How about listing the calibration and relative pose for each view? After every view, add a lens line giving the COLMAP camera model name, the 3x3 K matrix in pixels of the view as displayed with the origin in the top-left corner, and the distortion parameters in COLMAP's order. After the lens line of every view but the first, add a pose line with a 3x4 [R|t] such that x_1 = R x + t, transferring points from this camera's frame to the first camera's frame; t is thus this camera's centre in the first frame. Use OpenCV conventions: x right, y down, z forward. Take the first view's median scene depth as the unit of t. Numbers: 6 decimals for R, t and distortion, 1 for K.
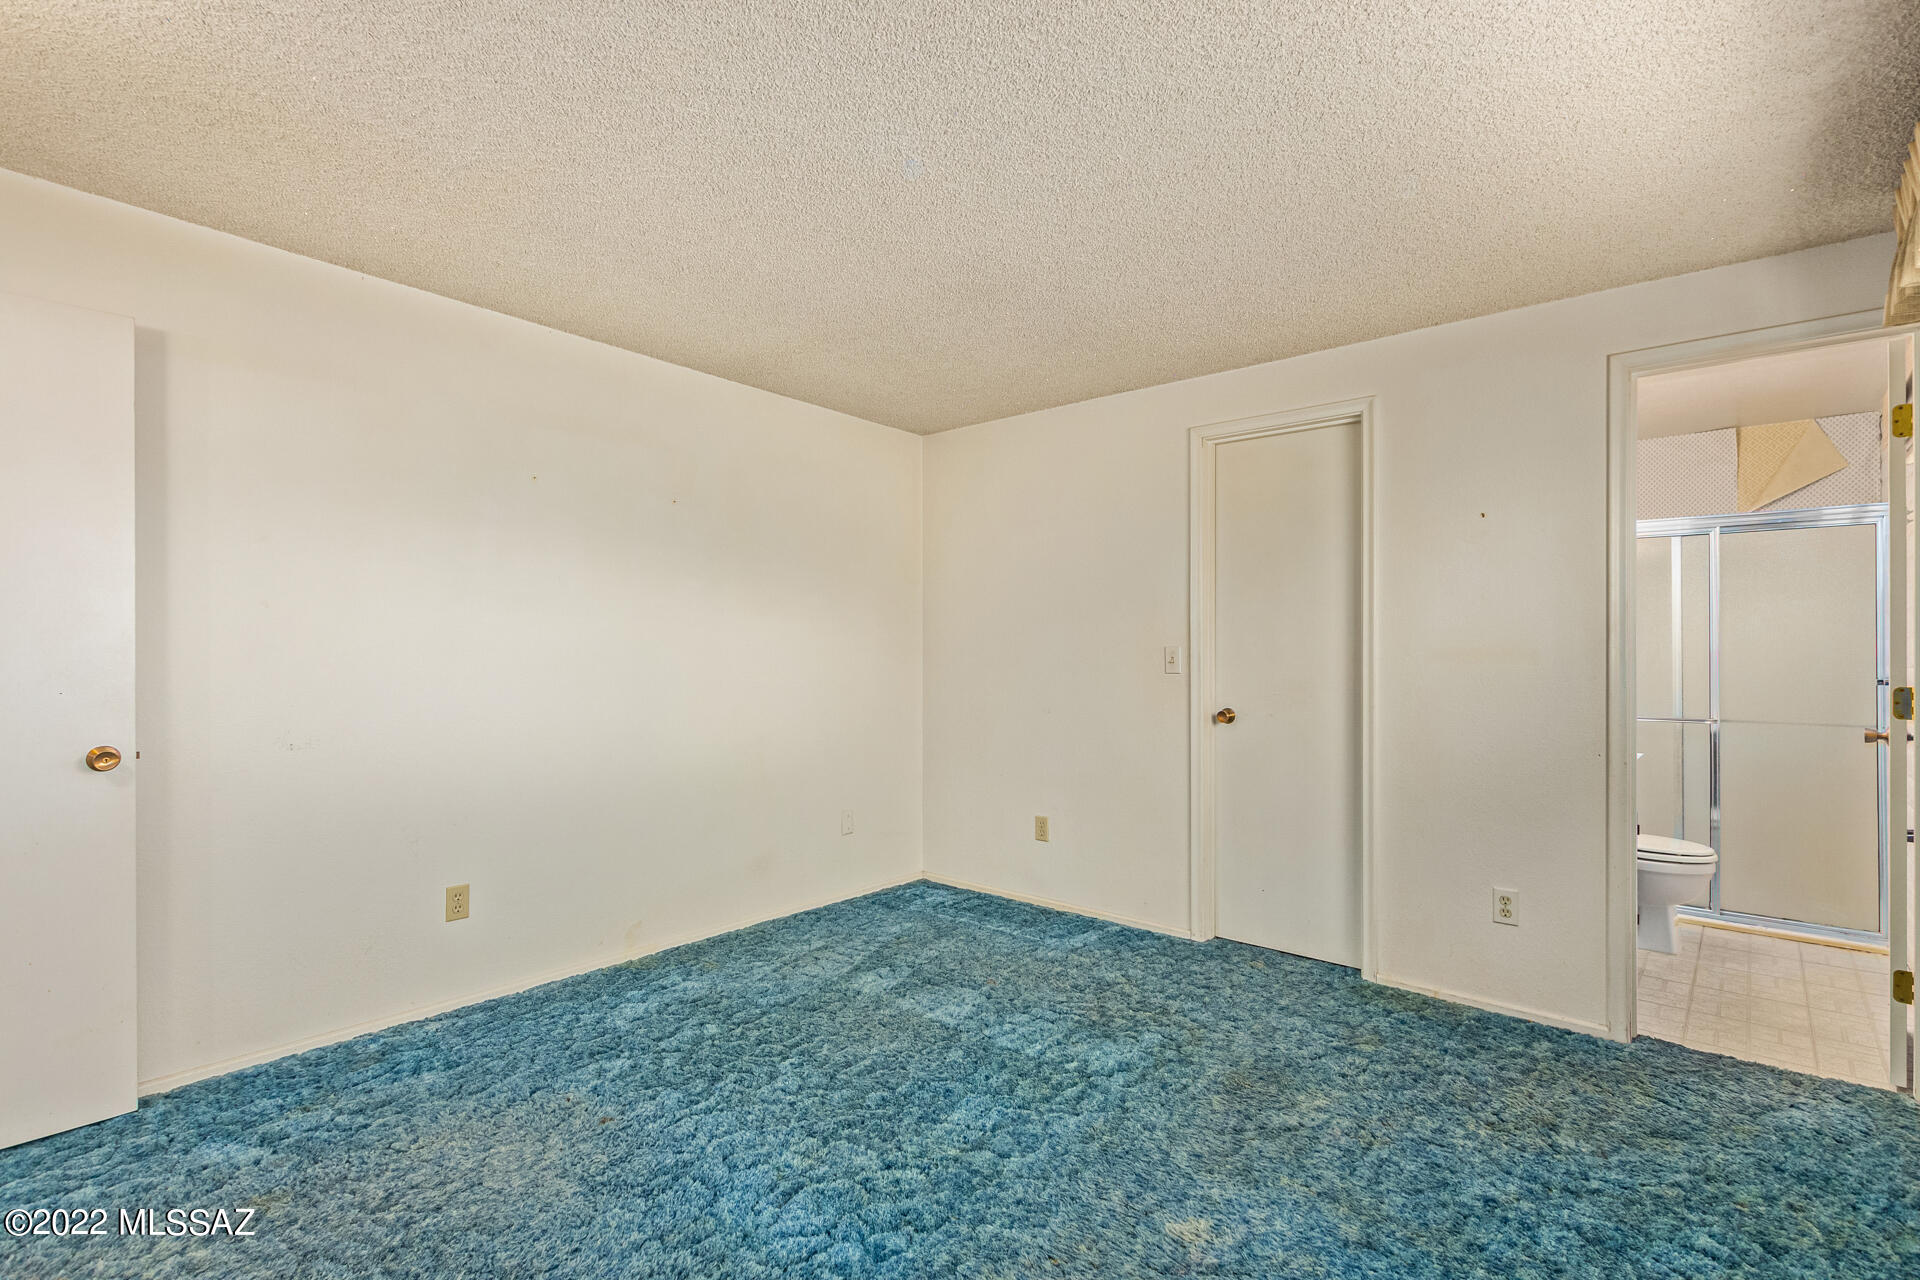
lens RADIAL K [[885.4, 0, 961.5], [0, 885.4, 644.3], [0, 0, 1]] dist [-0.002649, -0.000591]
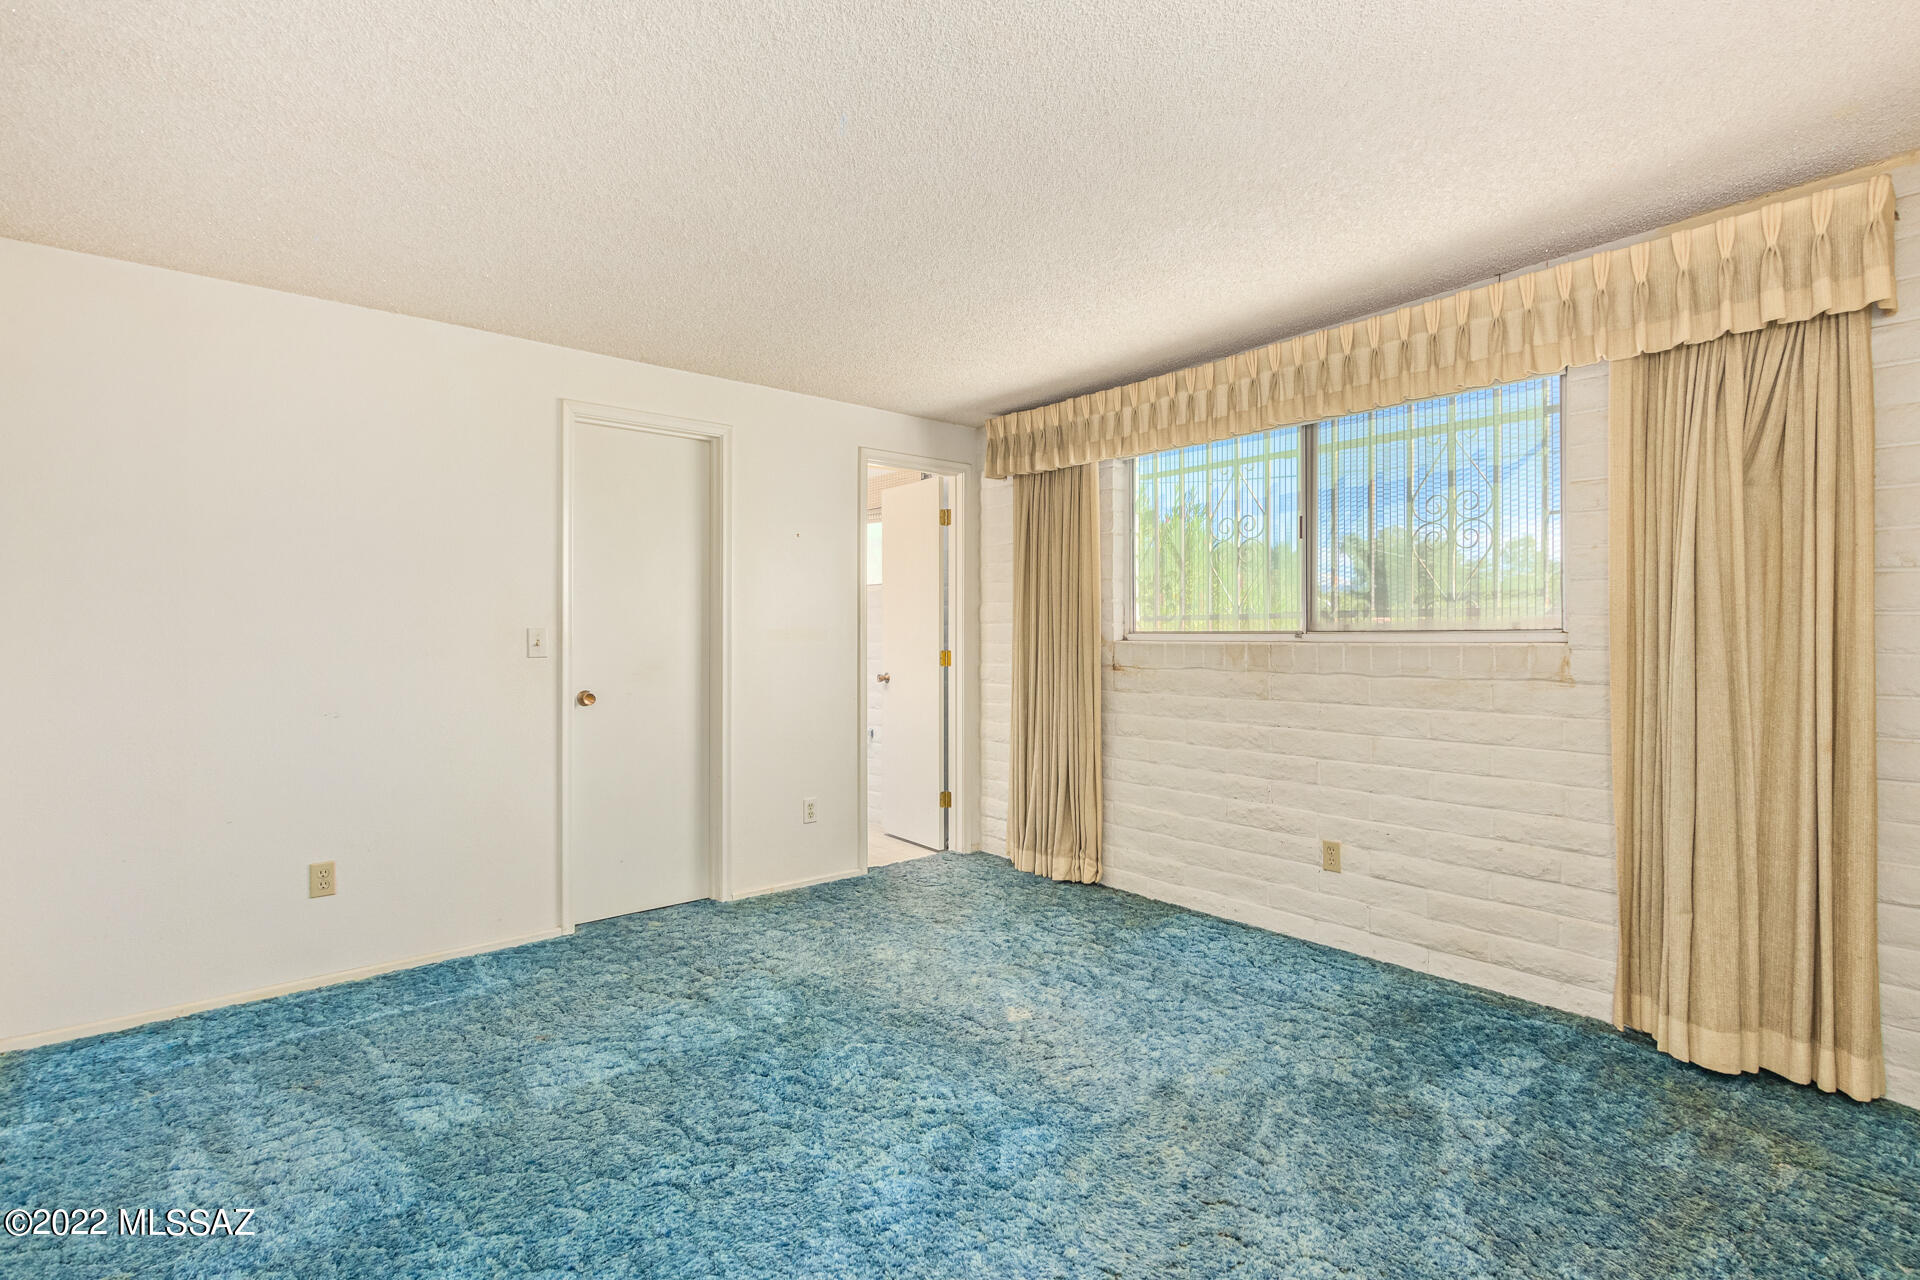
lens RADIAL K [[885.4, 0, 961.4], [0, 885.4, 630.8], [0, 0, 1]] dist [-0.002649, -0.000591]
pose [[0.182980, -0.001786, 0.983115, -0.673513], [0.004180, 0.999991, 0.001038, 0.006461], [-0.983108, 0.003919, 0.182986, 0.451640]]
